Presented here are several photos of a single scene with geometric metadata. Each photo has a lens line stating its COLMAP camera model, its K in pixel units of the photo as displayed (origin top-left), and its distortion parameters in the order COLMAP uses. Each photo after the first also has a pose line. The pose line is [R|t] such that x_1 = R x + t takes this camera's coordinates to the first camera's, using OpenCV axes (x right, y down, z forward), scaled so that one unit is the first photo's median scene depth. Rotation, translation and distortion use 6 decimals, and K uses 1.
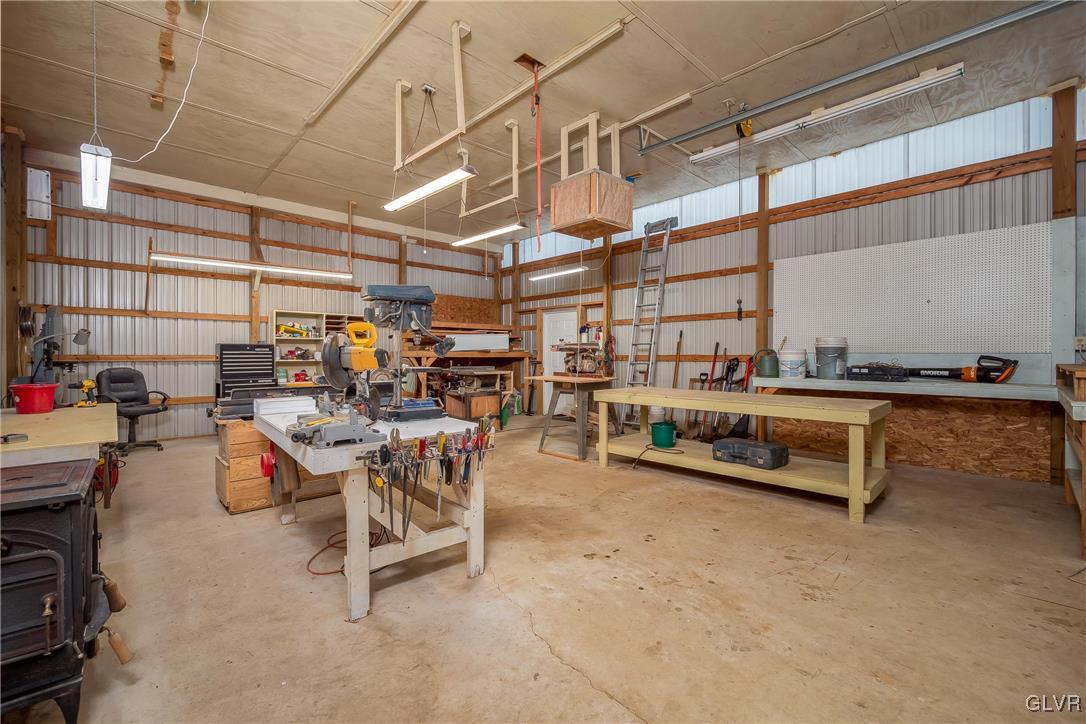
lens RADIAL K [[468.0, 0, 538.6], [0, 468.0, 362.2], [0, 0, 1]] dist [-0.008406, 0.000301]
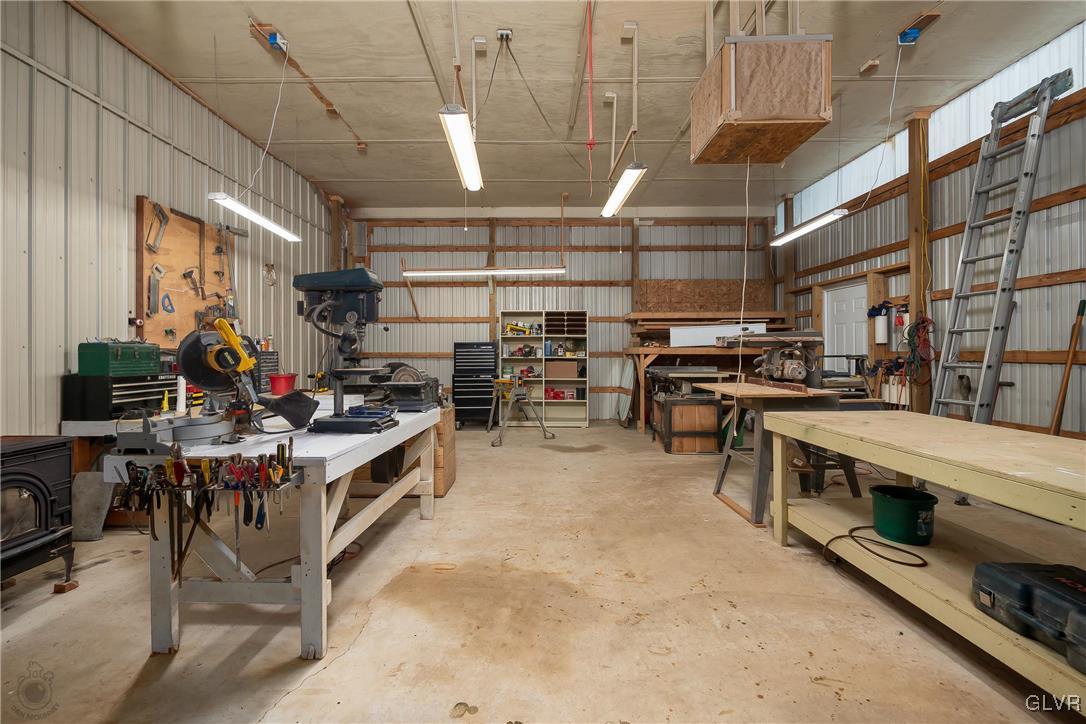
lens RADIAL K [[468.0, 0, 541.6], [0, 468.0, 354.0], [0, 0, 1]] dist [-0.008406, 0.000301]
pose [[0.720336, 0.001264, -0.693624, 0.245291], [-0.007608, 0.999953, -0.006079, -0.005658], [0.693584, 0.009656, 0.720311, 0.282415]]
